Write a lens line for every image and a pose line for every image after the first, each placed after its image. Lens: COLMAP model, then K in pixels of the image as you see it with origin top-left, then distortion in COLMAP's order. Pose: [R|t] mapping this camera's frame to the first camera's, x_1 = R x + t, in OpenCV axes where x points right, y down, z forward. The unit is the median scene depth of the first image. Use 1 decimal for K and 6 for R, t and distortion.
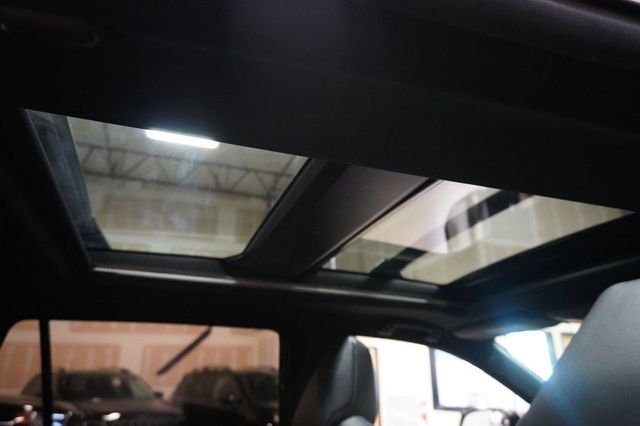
lens RADIAL K [[506.2, 0, 320.0], [0, 506.2, 213.0], [0, 0, 1]] dist [-0.011214, -0.002628]
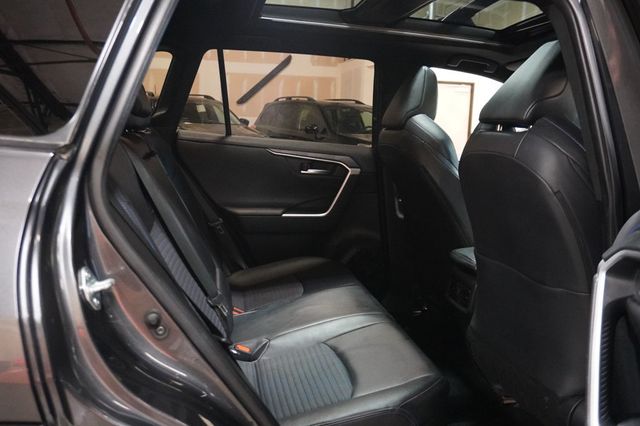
lens RADIAL K [[567.7, 0, 320.0], [0, 567.7, 213.0], [0, 0, 1]] dist [-0.003619, -0.000471]
pose [[0.988051, 0.067789, -0.138420, 0.008359], [0.005185, 0.882956, 0.469426, -0.077511], [0.154040, -0.464535, 0.872054, -0.341369]]
